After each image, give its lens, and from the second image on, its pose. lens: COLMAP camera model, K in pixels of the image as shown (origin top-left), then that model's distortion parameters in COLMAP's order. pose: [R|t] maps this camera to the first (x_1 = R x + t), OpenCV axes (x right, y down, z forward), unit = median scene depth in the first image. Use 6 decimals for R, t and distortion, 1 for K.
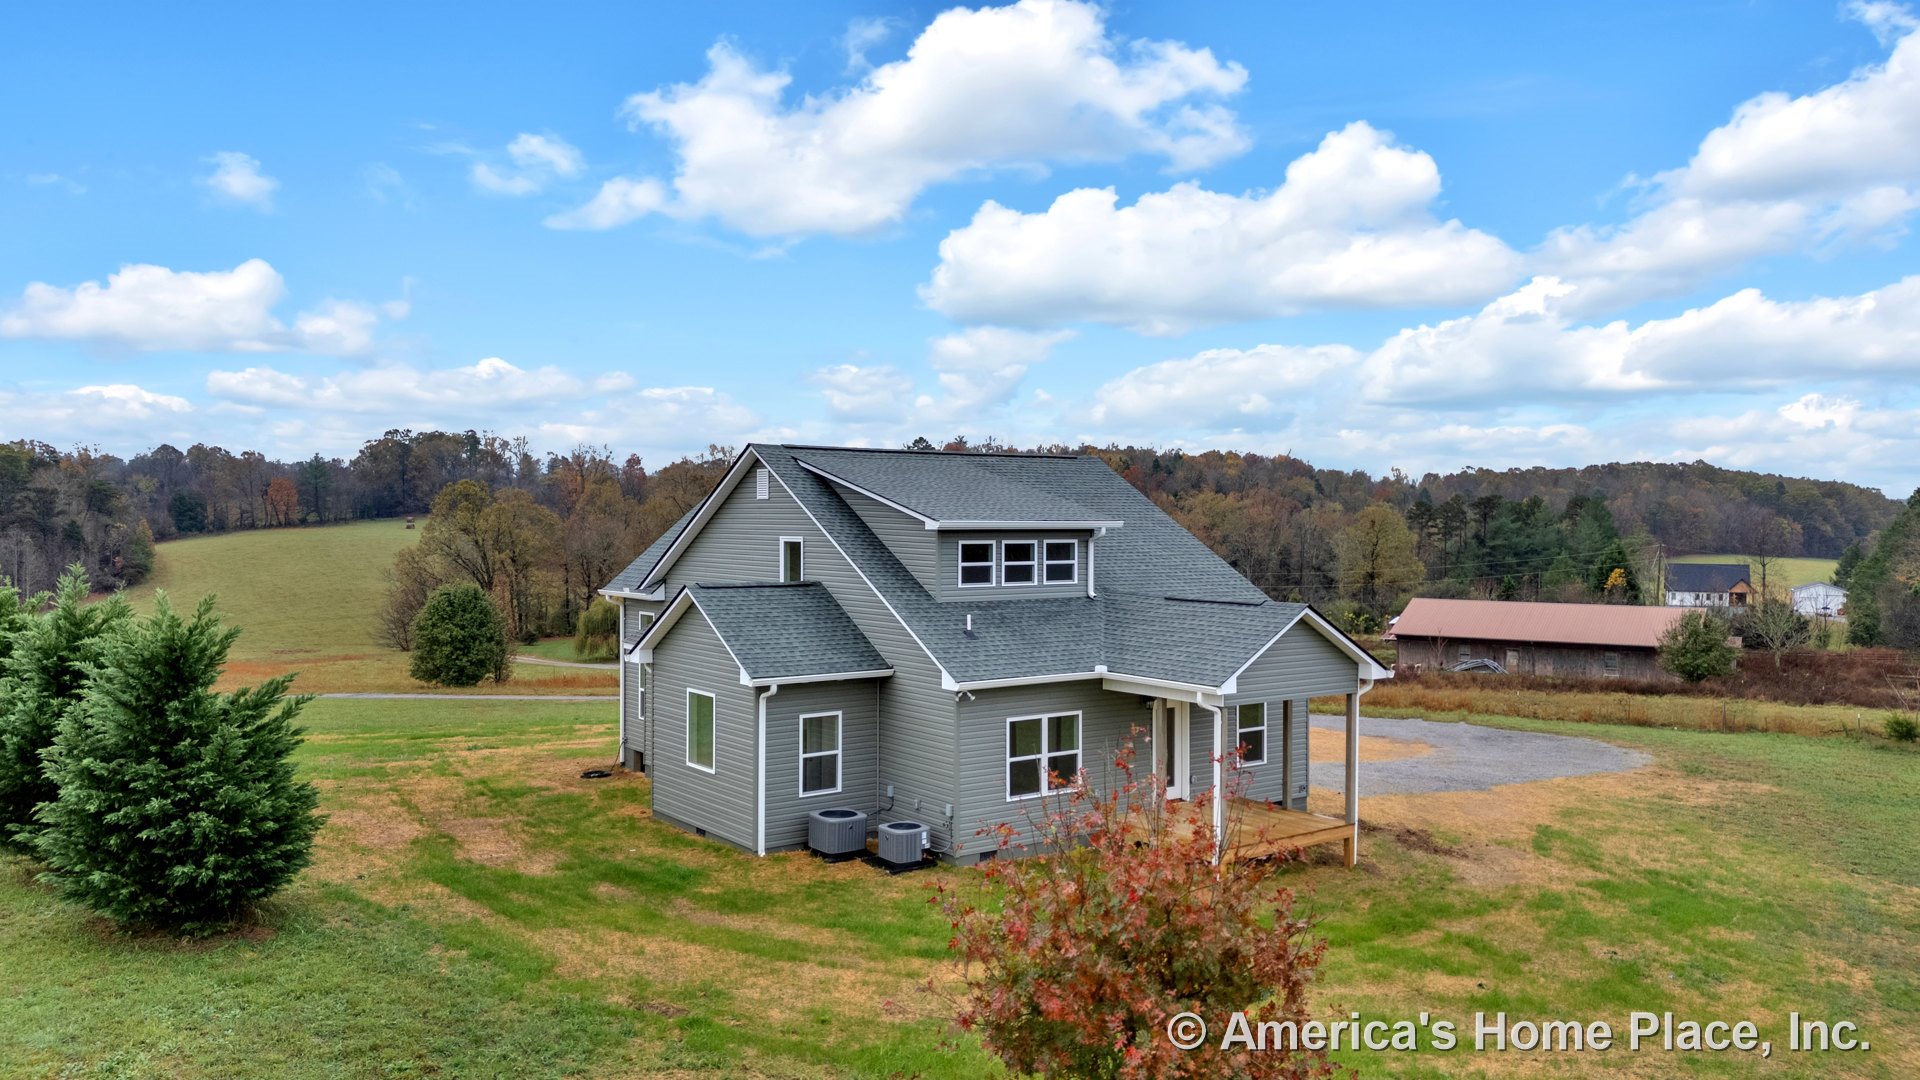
lens RADIAL K [[1420.7, 0, 977.9], [0, 1420.7, 533.7], [0, 0, 1]] dist [0.053018, -0.055540]
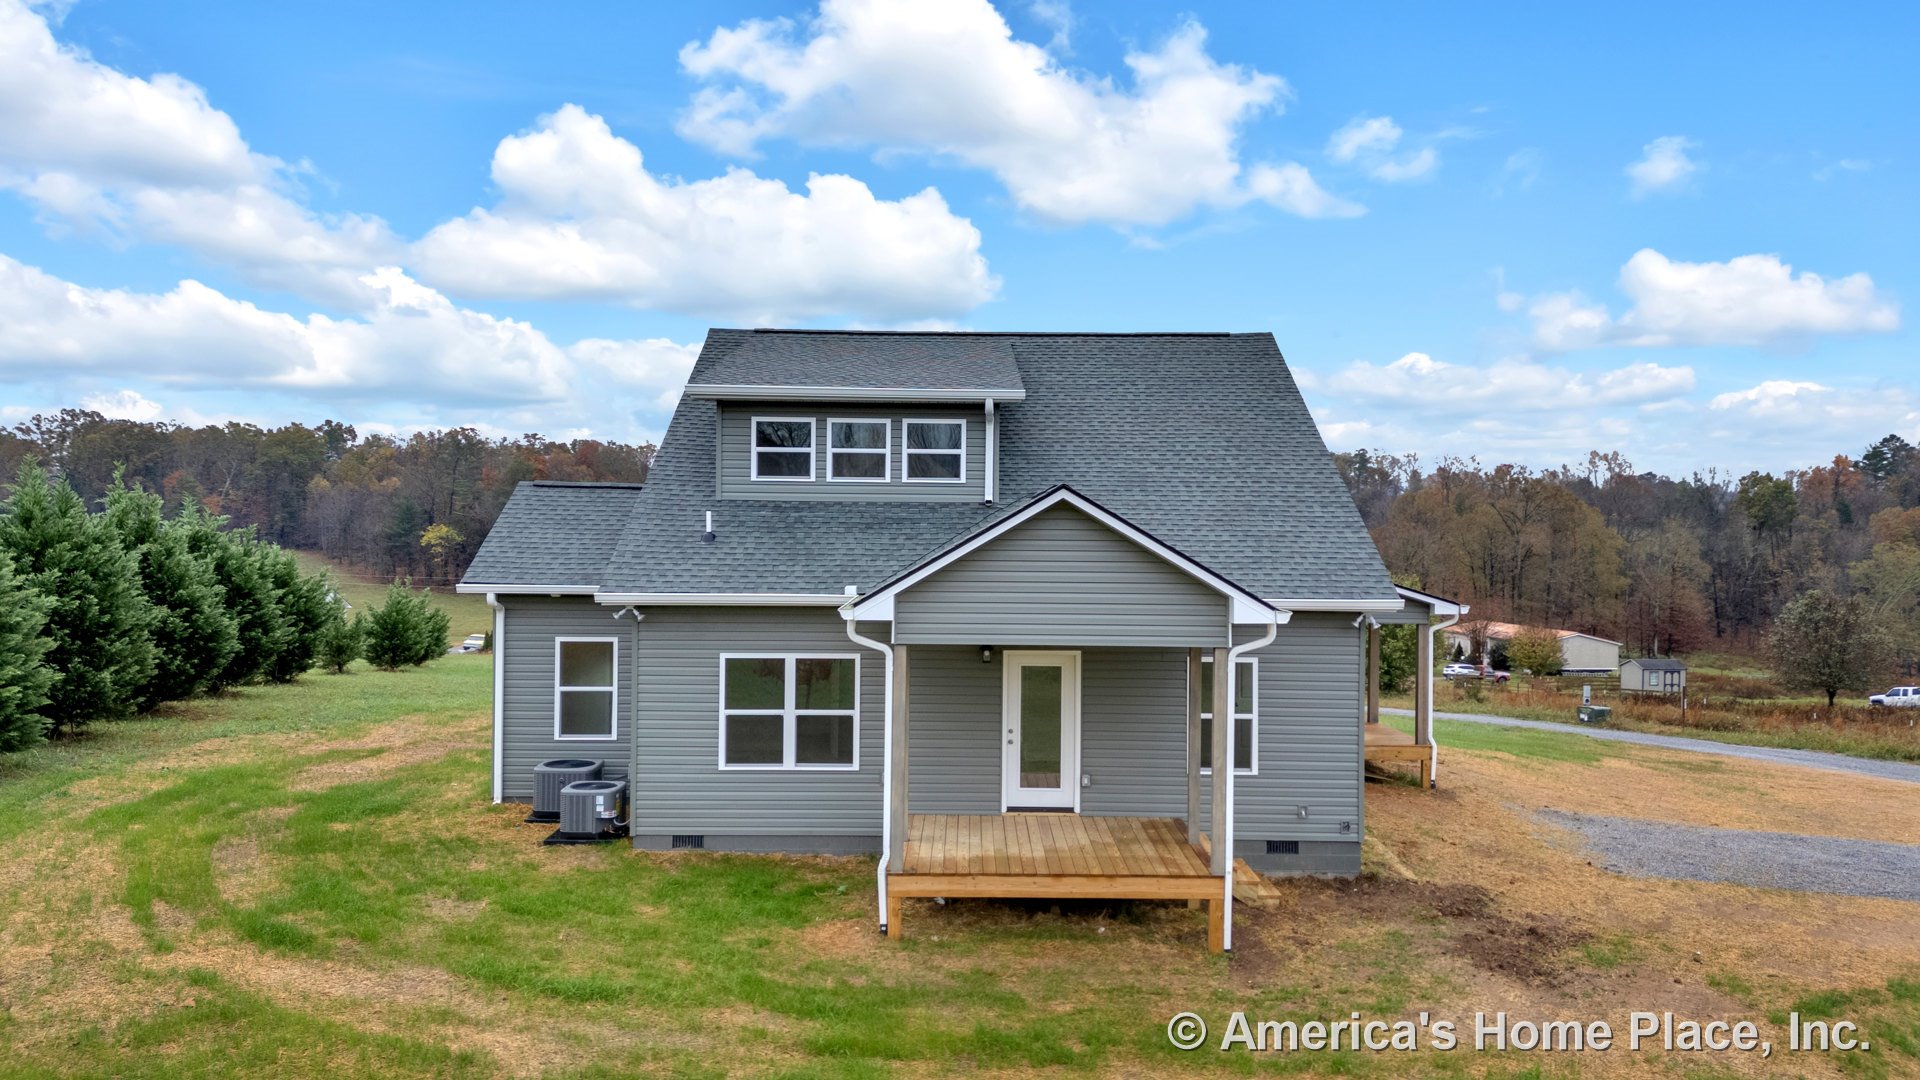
lens RADIAL K [[1420.7, 0, 977.9], [0, 1420.7, 533.7], [0, 0, 1]] dist [0.053018, -0.055540]
pose [[0.798549, 0.002775, -0.601924, 0.514429], [-0.013827, 0.999810, -0.013734, 0.072393], [0.601771, 0.019290, 0.798436, 0.469992]]
